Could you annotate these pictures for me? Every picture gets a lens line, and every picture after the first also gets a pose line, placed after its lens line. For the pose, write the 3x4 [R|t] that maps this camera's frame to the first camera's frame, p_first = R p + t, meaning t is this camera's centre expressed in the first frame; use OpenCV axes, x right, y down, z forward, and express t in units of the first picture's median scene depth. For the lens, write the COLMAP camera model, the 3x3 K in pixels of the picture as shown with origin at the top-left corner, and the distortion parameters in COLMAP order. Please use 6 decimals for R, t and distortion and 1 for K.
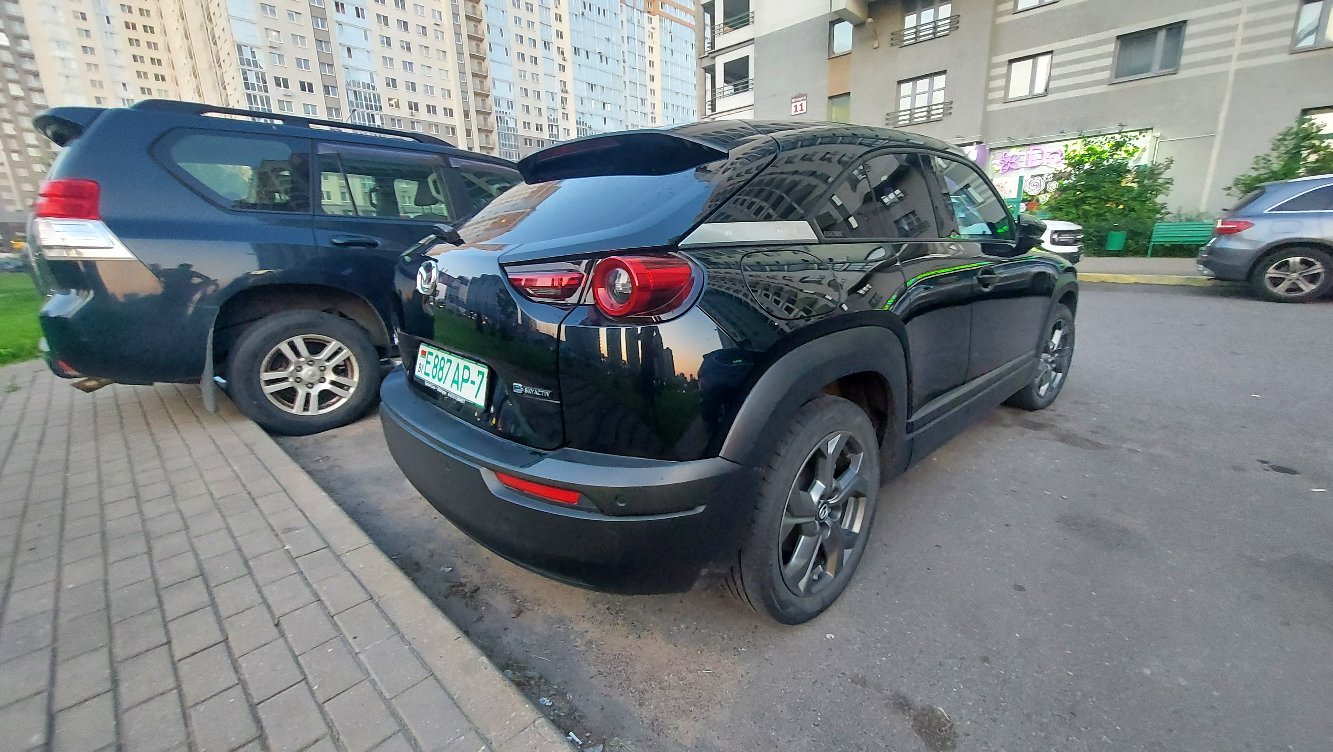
lens RADIAL K [[528.7, 0, 680.2], [0, 528.7, 374.9], [0, 0, 1]] dist [0.006279, -0.002906]
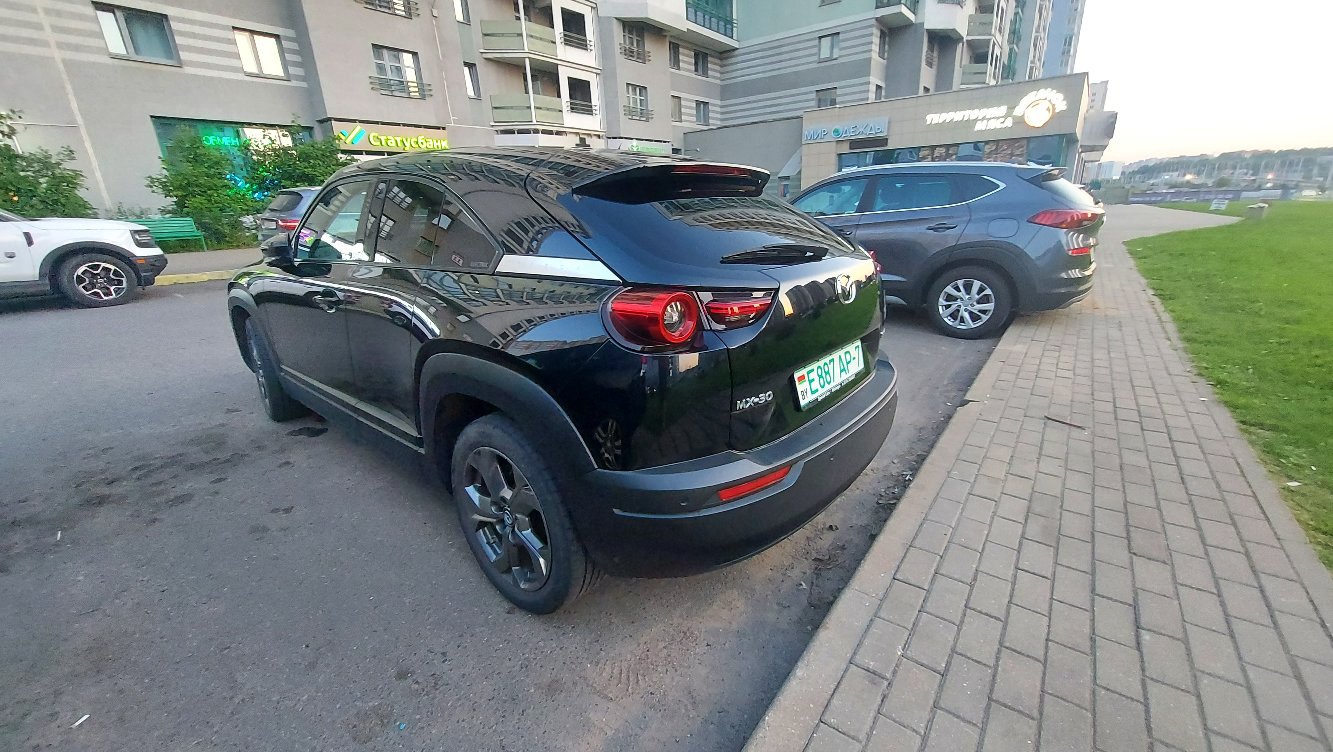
lens RADIAL K [[528.7, 0, 680.2], [0, 528.7, 374.9], [0, 0, 1]] dist [0.006279, -0.002906]
pose [[-0.105360, -0.289017, 0.951509, -0.371871], [0.277803, 0.910185, 0.307226, -0.108993], [-0.954843, 0.296702, -0.015607, 0.333240]]
